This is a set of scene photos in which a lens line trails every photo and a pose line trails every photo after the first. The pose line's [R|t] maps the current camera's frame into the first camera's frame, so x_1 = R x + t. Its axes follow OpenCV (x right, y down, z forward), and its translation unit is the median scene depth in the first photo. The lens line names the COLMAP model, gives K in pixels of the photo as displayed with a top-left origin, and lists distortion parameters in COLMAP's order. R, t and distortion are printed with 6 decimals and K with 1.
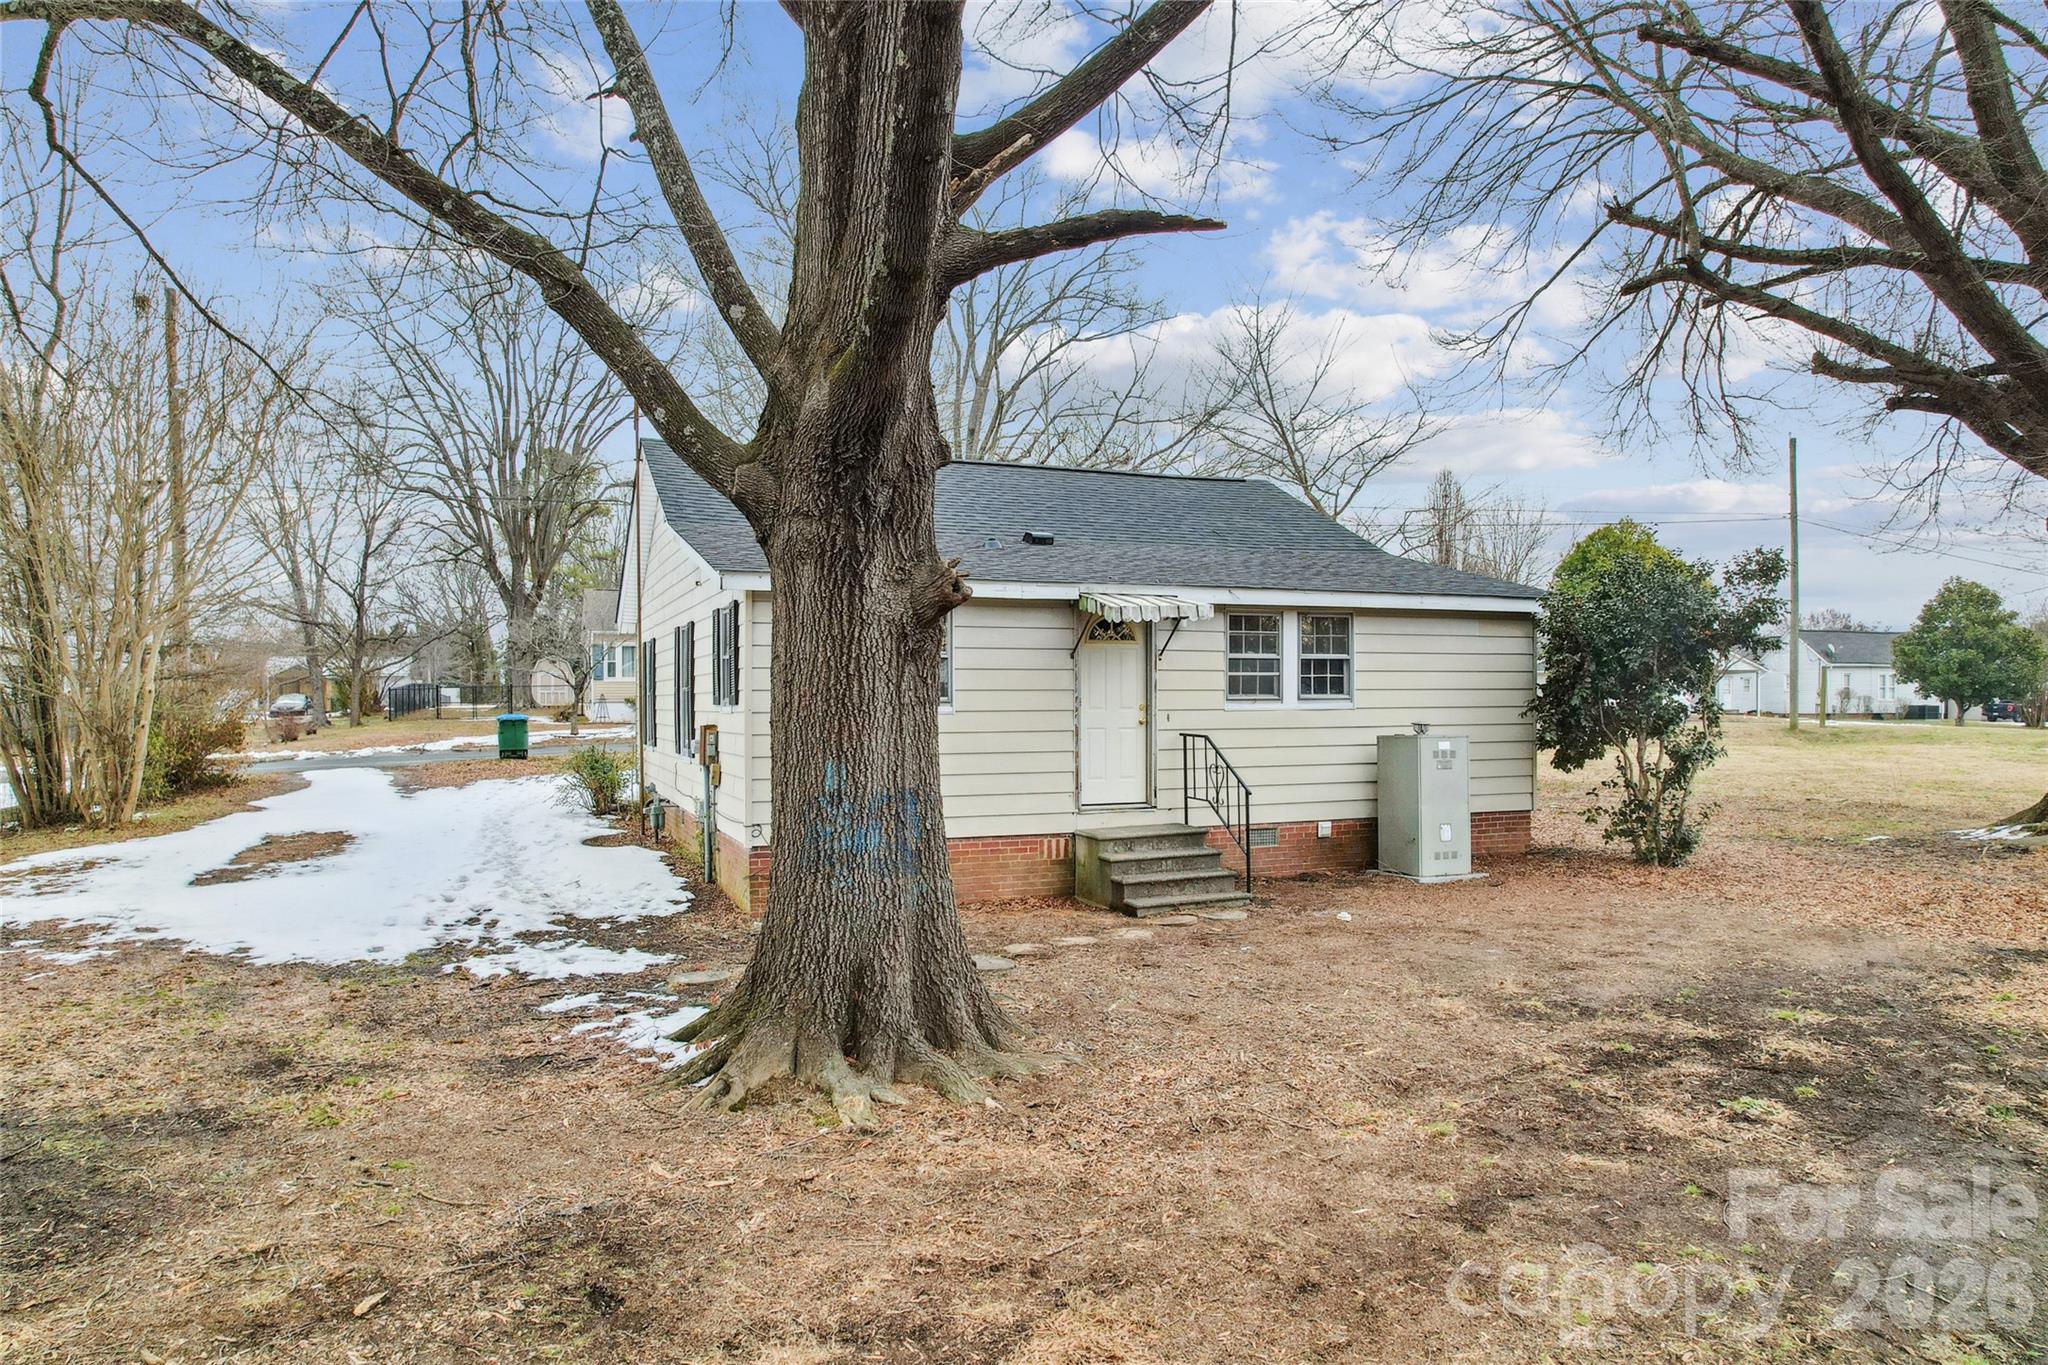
lens RADIAL K [[1249.9, 0, 1035.5], [0, 1249.9, 710.3], [0, 0, 1]] dist [-0.006217, -0.000179]
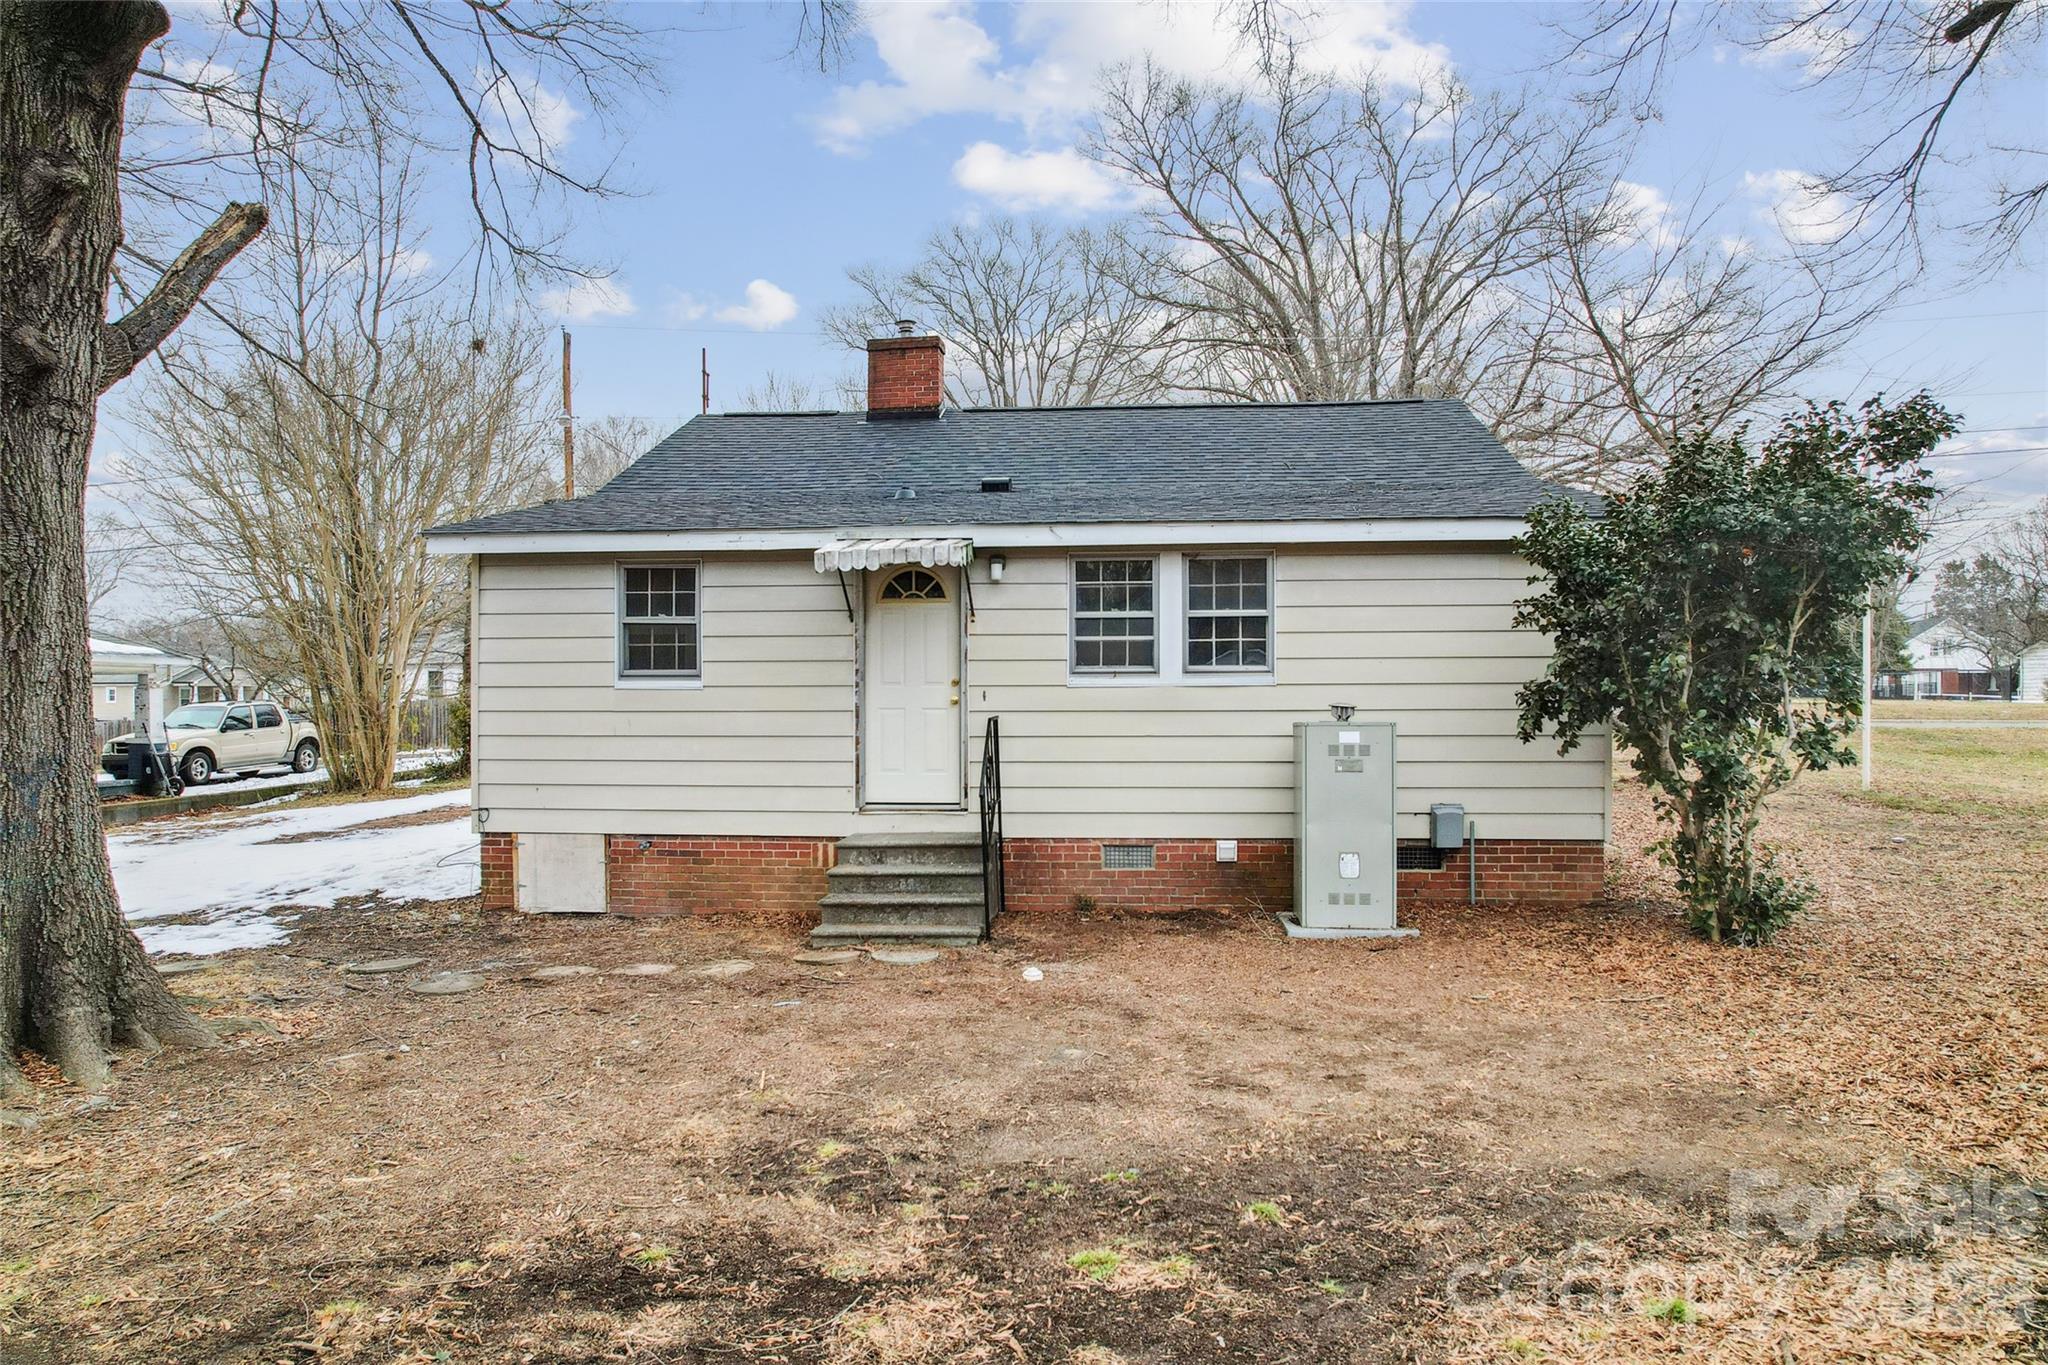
lens RADIAL K [[1249.9, 0, 1035.5], [0, 1249.9, 710.3], [0, 0, 1]] dist [-0.006217, -0.000179]
pose [[0.894620, 0.006698, -0.446778, 0.467808], [-0.005297, 0.999976, 0.004385, 0.011086], [0.446797, -0.001556, 0.894634, 0.308190]]
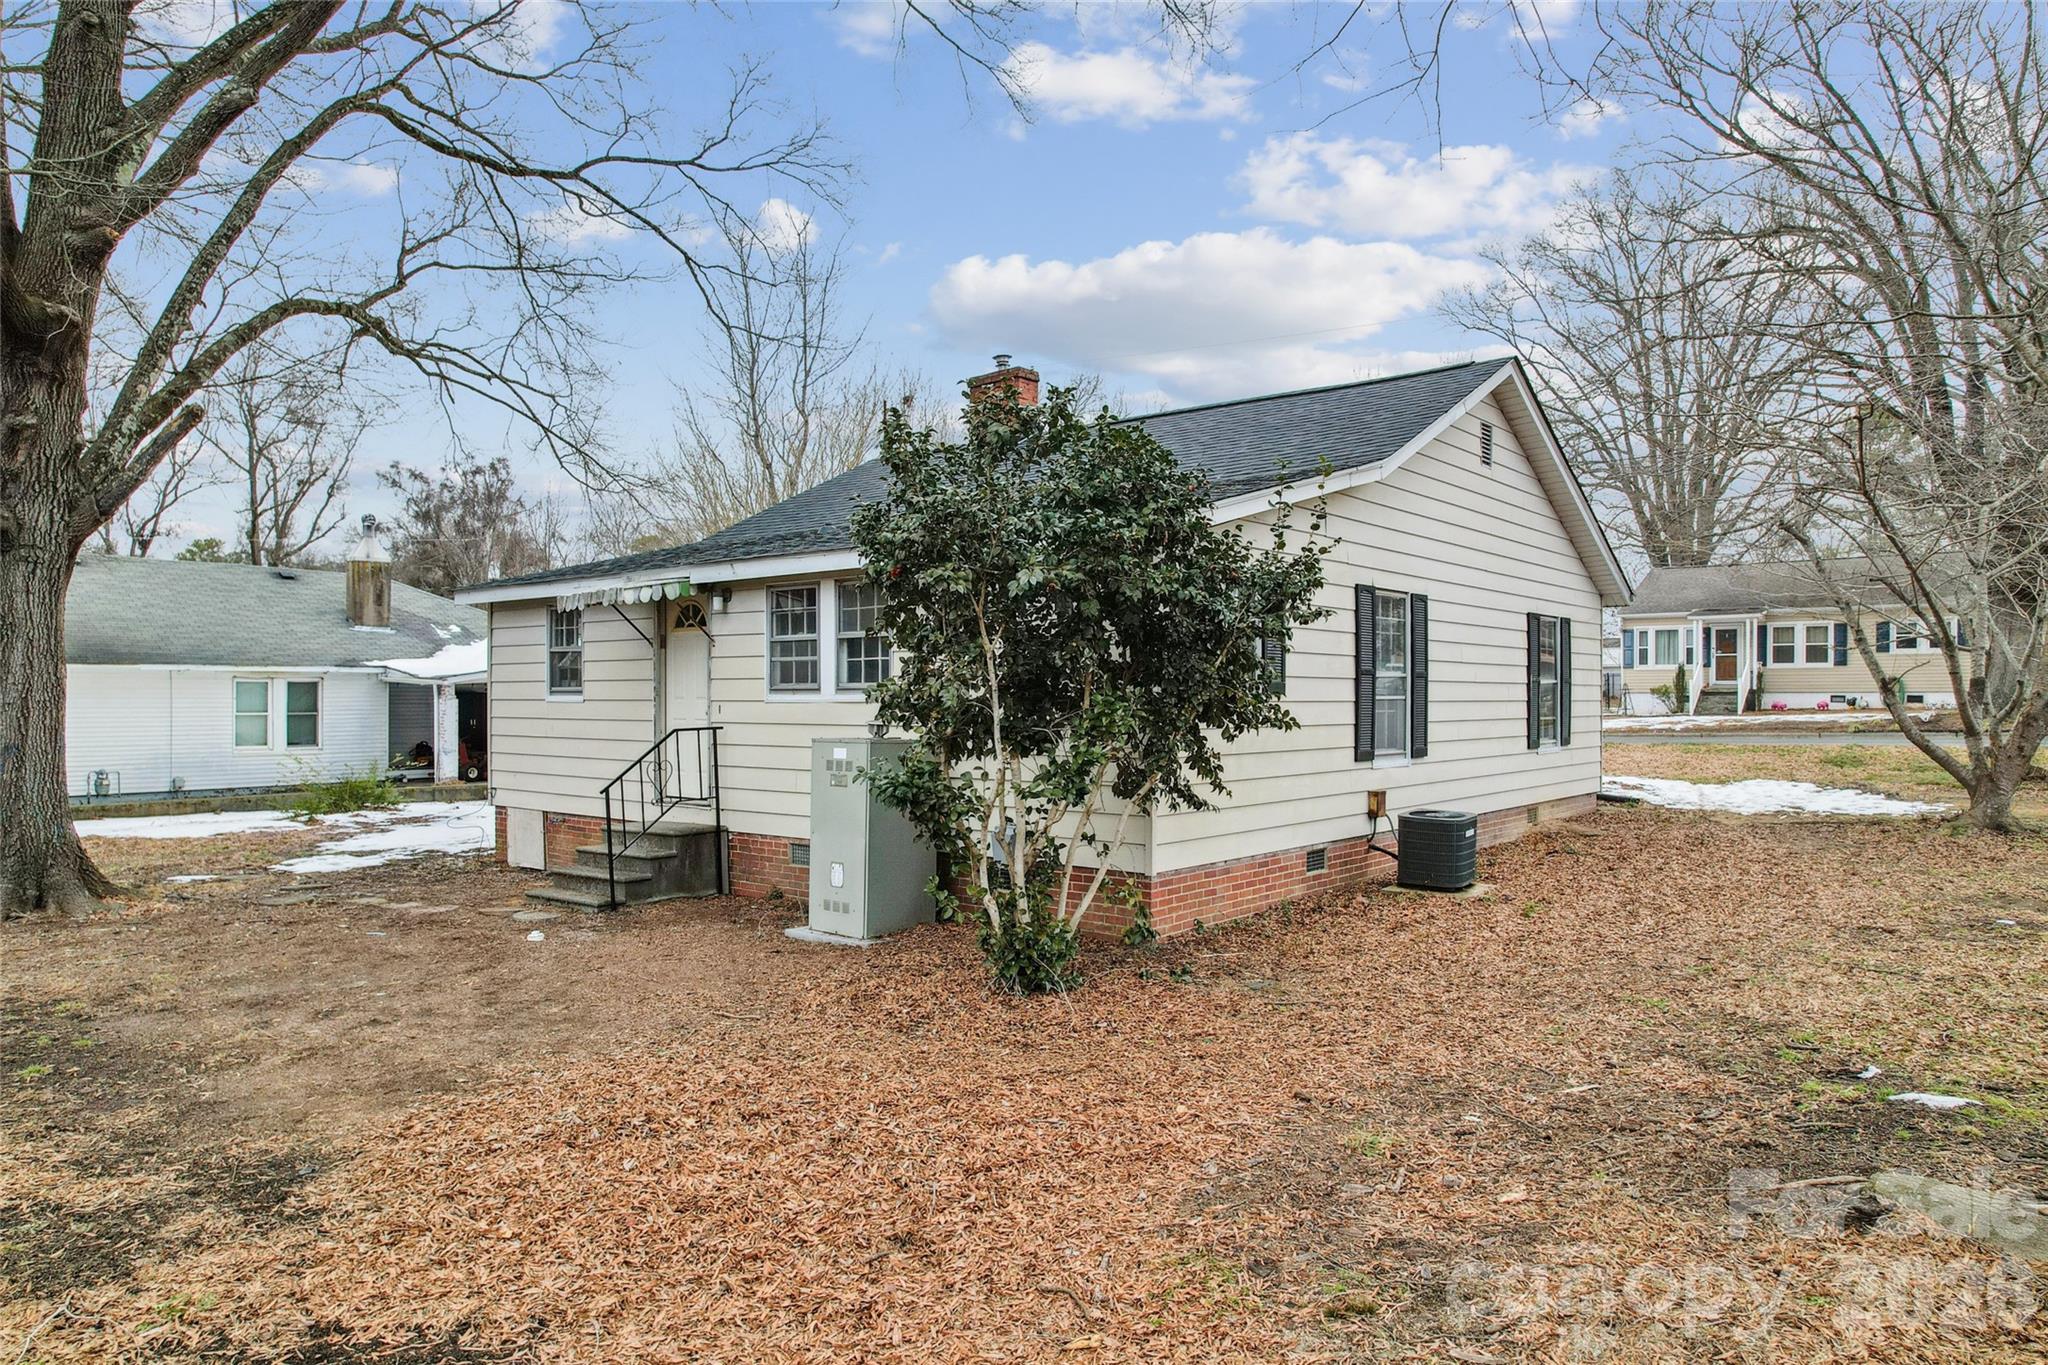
lens RADIAL K [[1276.7, 0, 1025.5], [0, 1276.7, 689.5], [0, 0, 1]] dist [0.020247, 0.000450]
pose [[0.480108, 0.000493, -0.877209, 1.000900], [-0.008366, 0.999957, -0.004017, -0.006284], [0.877170, 0.009267, 0.480091, 0.724516]]
